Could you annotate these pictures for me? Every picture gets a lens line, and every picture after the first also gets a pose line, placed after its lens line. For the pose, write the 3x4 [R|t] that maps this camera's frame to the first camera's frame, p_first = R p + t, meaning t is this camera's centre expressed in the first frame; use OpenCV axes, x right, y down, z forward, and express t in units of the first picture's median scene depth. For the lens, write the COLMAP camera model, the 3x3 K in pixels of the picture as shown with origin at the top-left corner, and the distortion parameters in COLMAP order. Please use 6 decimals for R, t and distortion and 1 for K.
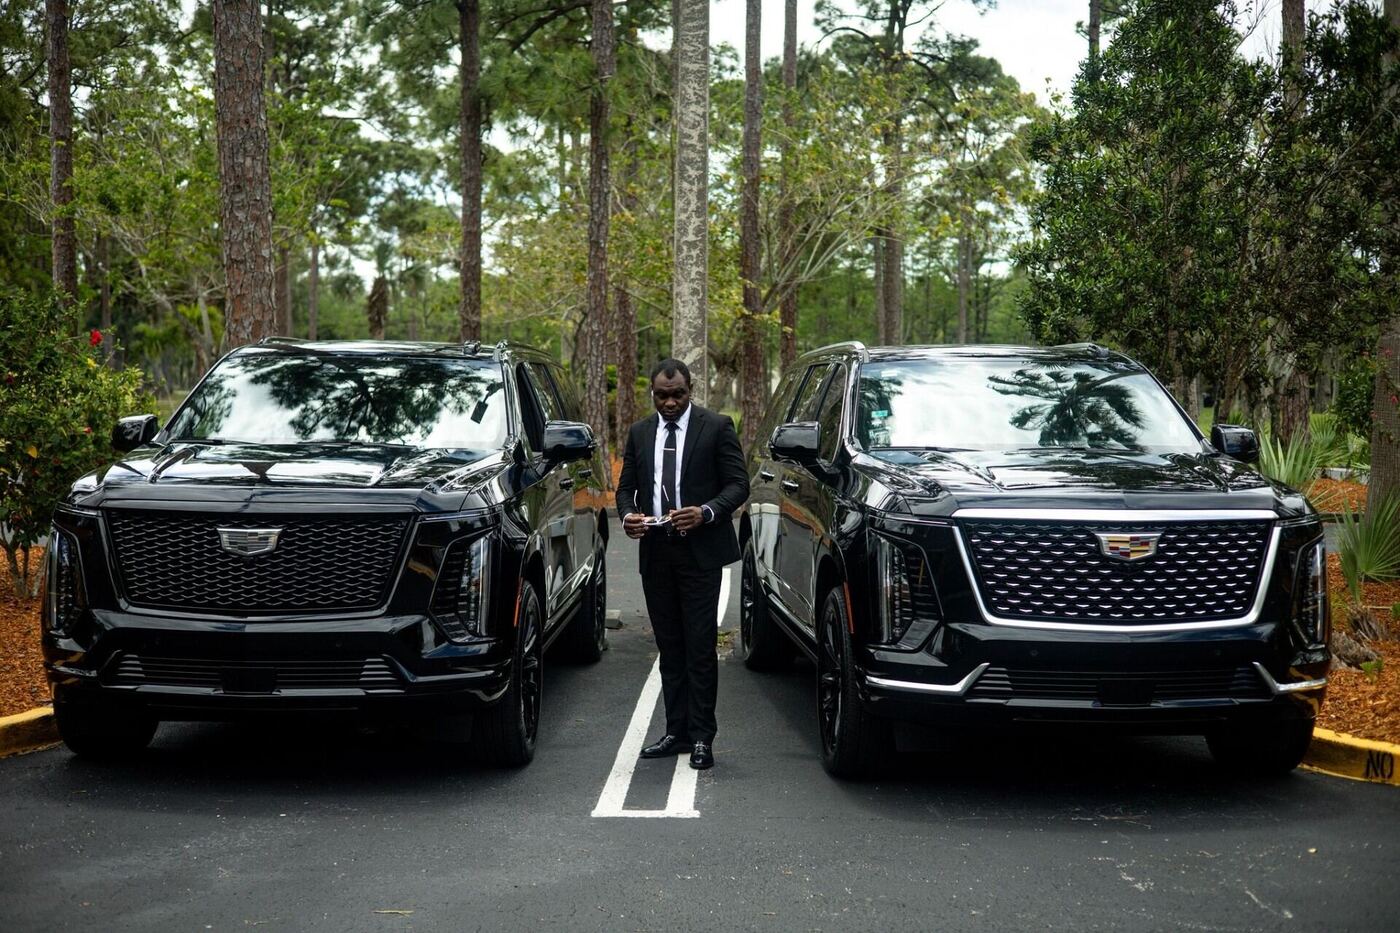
lens RADIAL K [[1858.2, 0, 700.0], [0, 1858.2, 466.5], [0, 0, 1]] dist [0.086860, -0.373887]
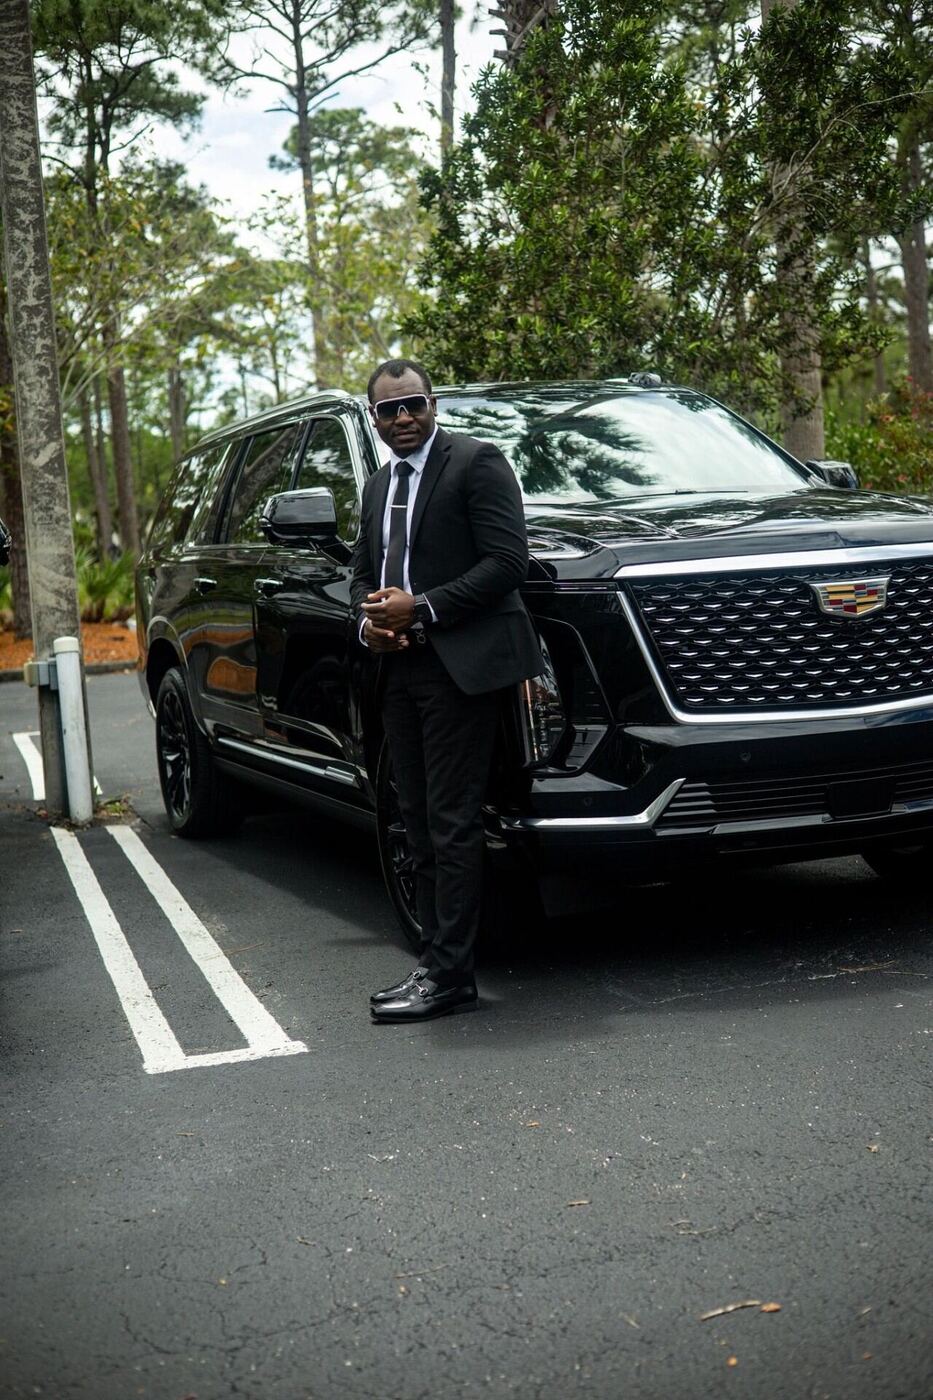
lens RADIAL K [[1903.8, 0, 438.8], [0, 1903.8, 697.3], [0, 0, 1]] dist [0.090412, -0.363352]
pose [[0.960186, -0.094708, 0.262819, -0.100223], [0.084490, 0.995172, 0.049939, 0.024745], [-0.266280, -0.025745, 0.963552, 0.262988]]
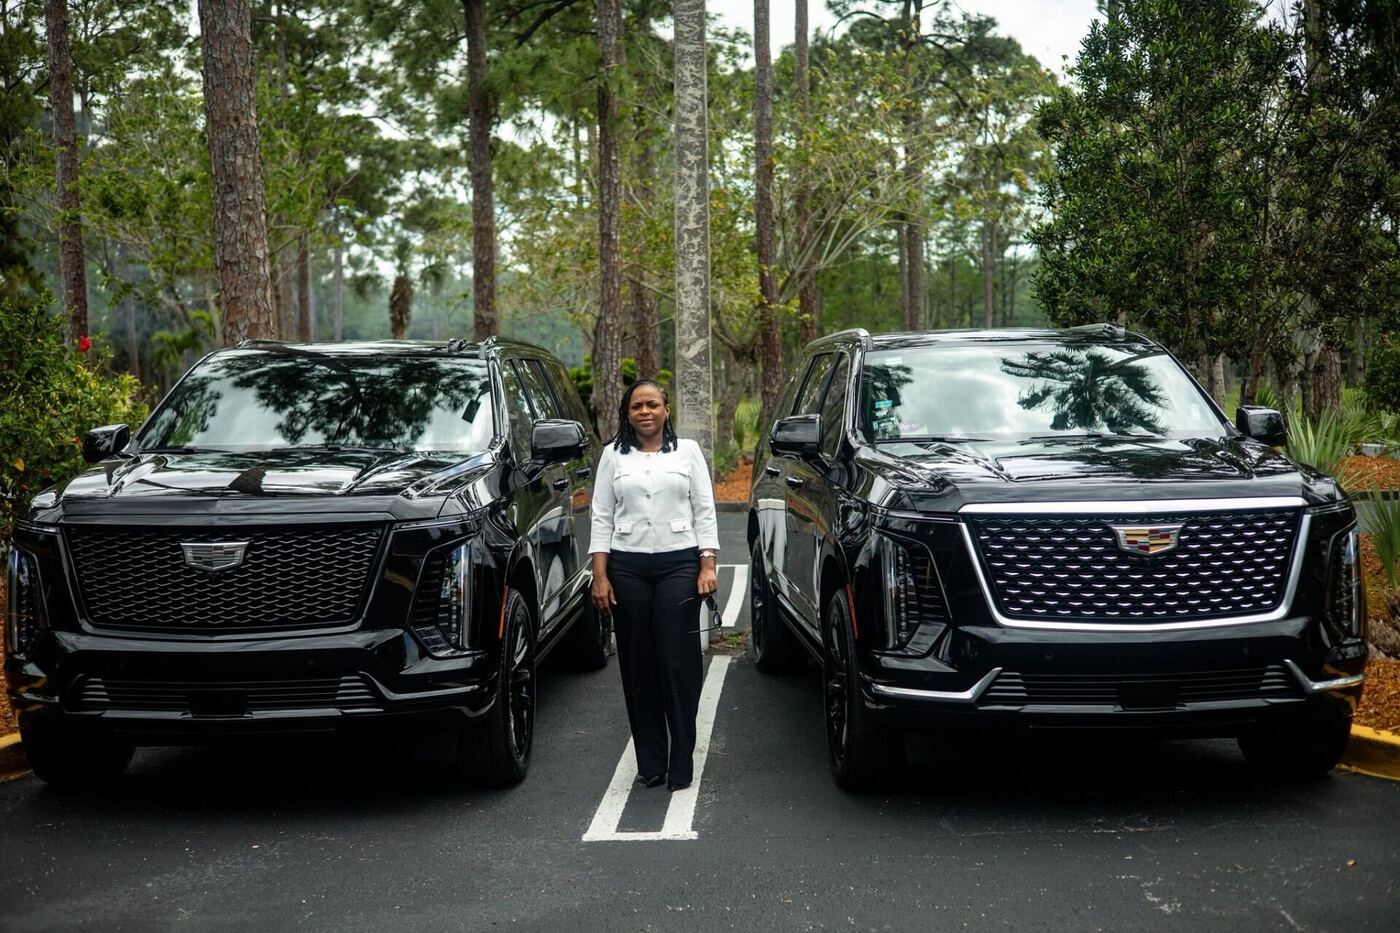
lens RADIAL K [[1865.7, 0, 700.0], [0, 1865.7, 466.5], [0, 0, 1]] dist [0.083305, -0.356648]
pose [[0.999561, -0.025376, -0.015271, 0.016420], [0.025443, 0.999667, 0.004241, -0.002894], [0.015158, -0.004628, 0.999874, 0.045619]]
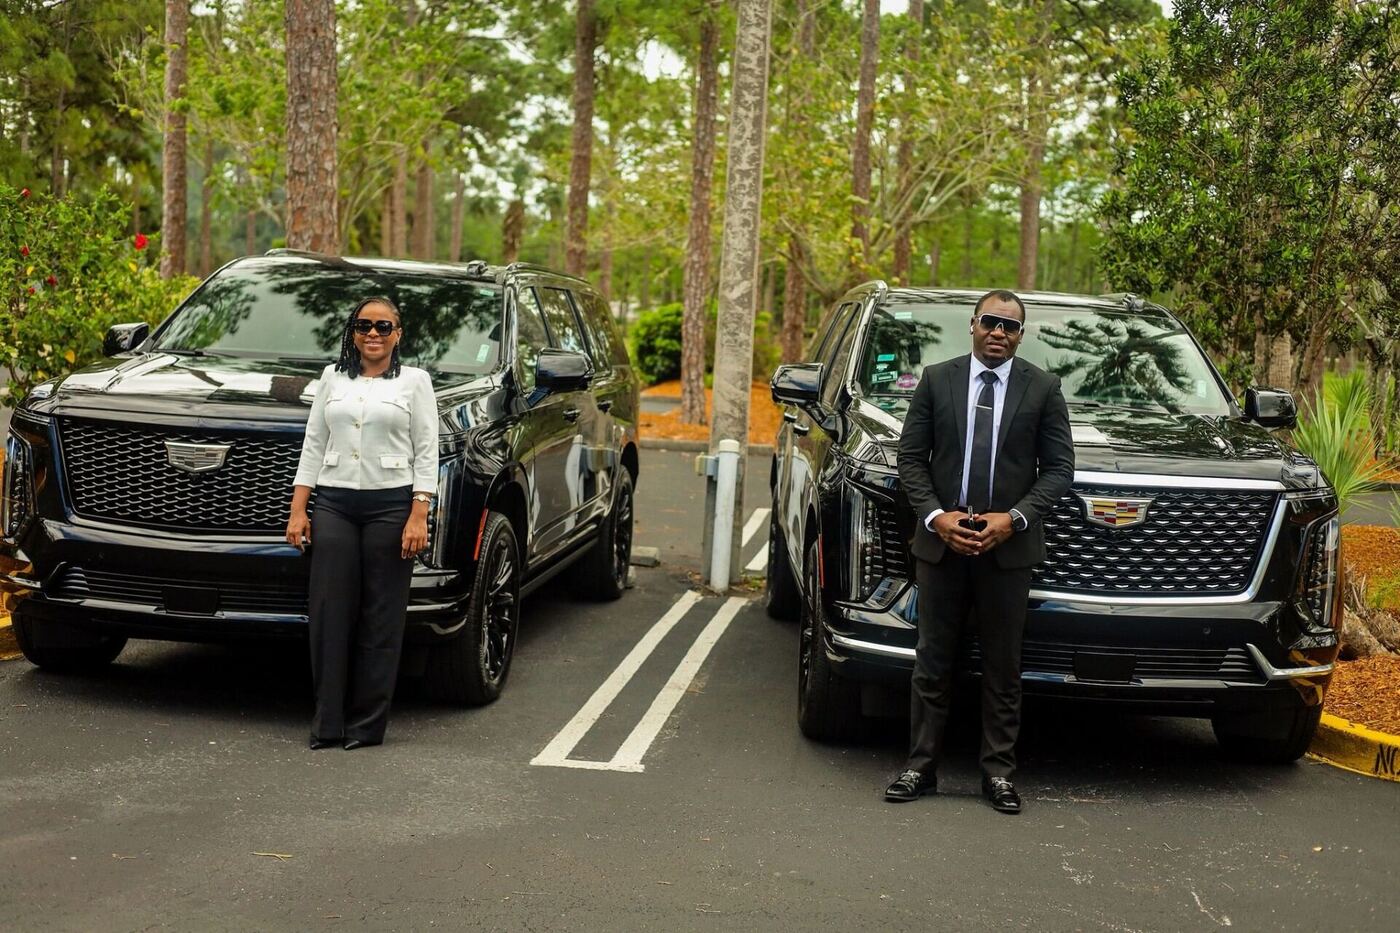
lens RADIAL K [[1865.7, 0, 700.0], [0, 1865.7, 466.5], [0, 0, 1]] dist [0.083305, -0.356648]
pose [[0.996258, 0.051470, -0.069432, 0.070427], [-0.049039, 0.998138, 0.036274, -0.002890], [0.071170, -0.032733, 0.996927, 0.044369]]
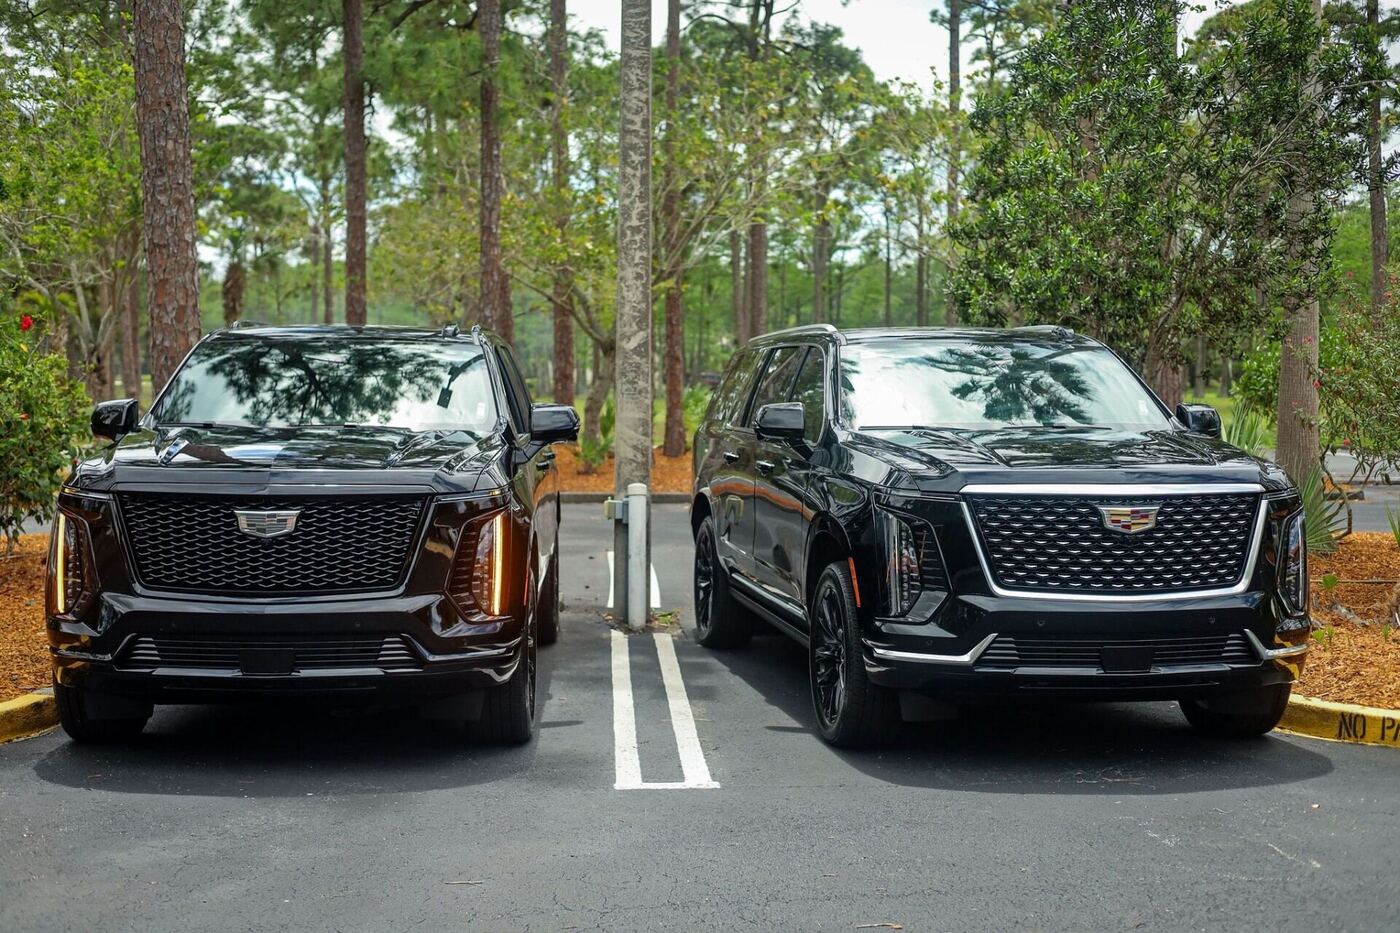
lens RADIAL K [[1858.2, 0, 700.0], [0, 1858.2, 466.5], [0, 0, 1]] dist [0.086860, -0.373887]
pose [[0.996992, -0.007675, 0.077125, -0.071909], [0.007132, 0.999948, 0.007319, 0.003253], [-0.077177, -0.006747, 0.996995, -0.014926]]
